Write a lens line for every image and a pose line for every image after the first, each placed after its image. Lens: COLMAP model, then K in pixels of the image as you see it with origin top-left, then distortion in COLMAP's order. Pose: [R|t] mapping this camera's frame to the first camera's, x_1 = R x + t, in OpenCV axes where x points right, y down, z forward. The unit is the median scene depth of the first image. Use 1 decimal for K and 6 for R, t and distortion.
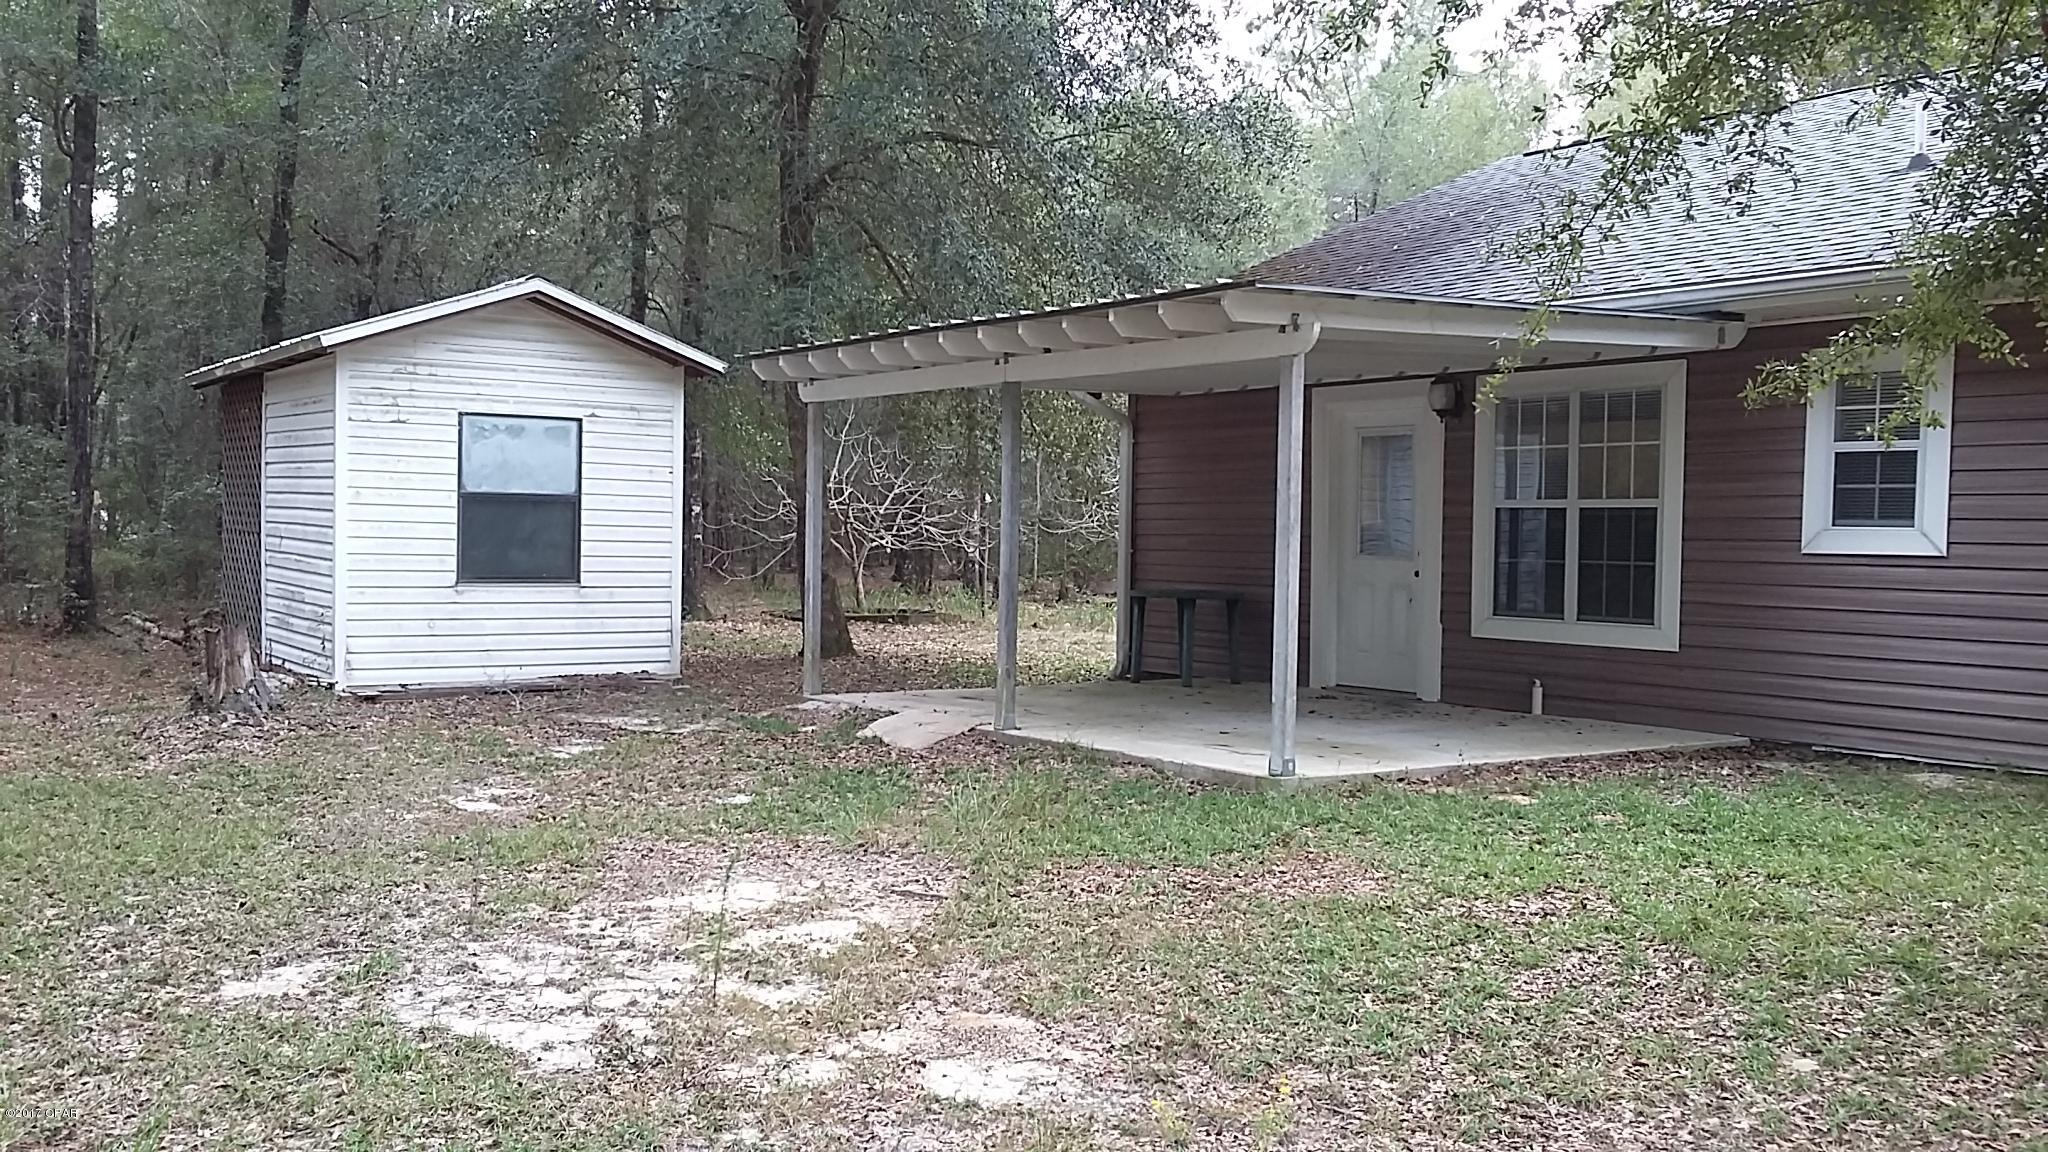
lens RADIAL K [[1895.5, 0, 1023.7], [0, 1895.5, 578.3], [0, 0, 1]] dist [0.006738, 0.000000]
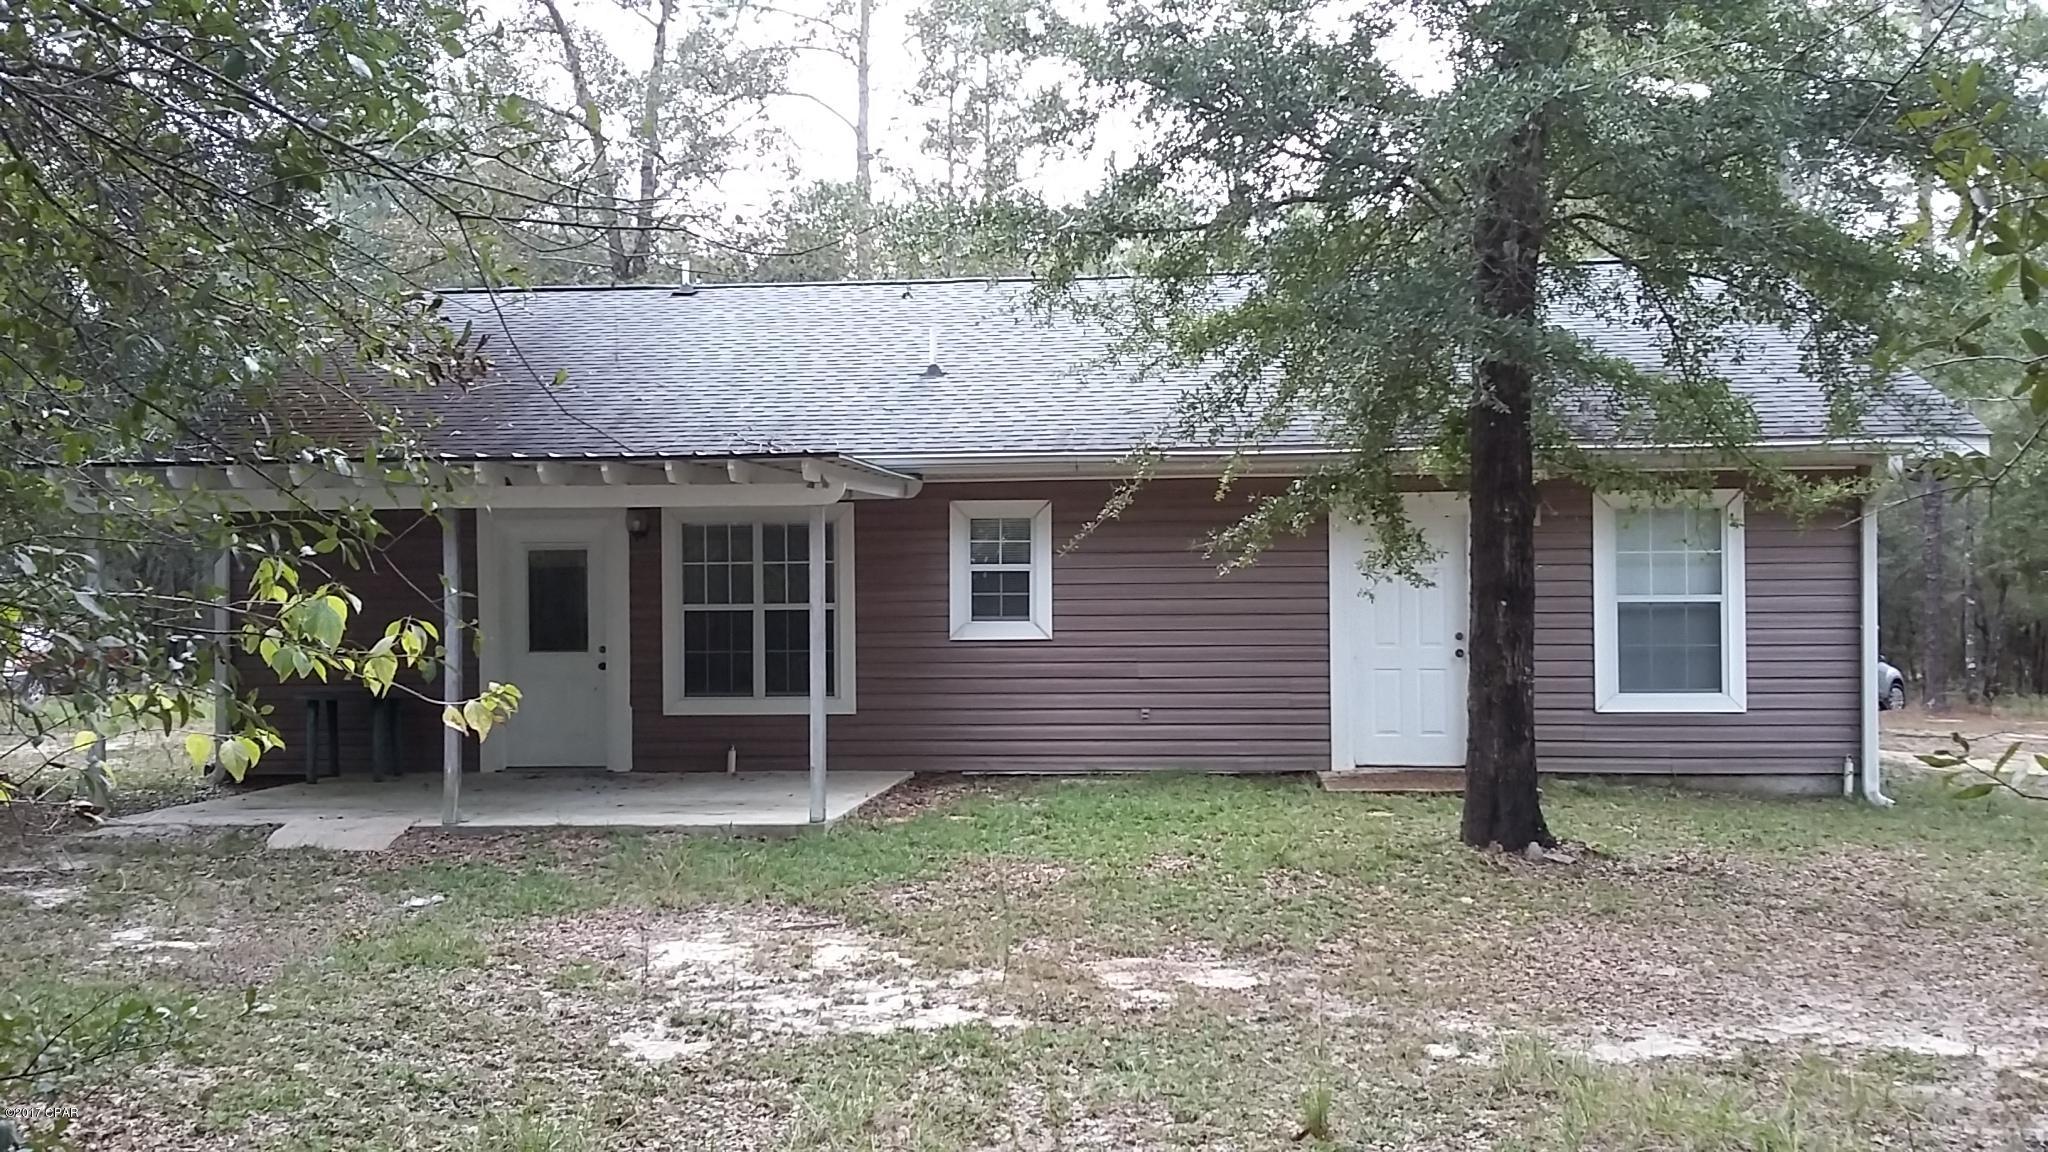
lens RADIAL K [[1895.5, 0, 1024.4], [0, 1895.5, 577.7], [0, 0, 1]] dist [0.006738, 0.000000]
pose [[0.614106, -0.006678, 0.789196, -0.712550], [0.037239, 0.999096, -0.020523, -0.029337], [-0.788345, 0.041993, 0.613799, 0.060886]]
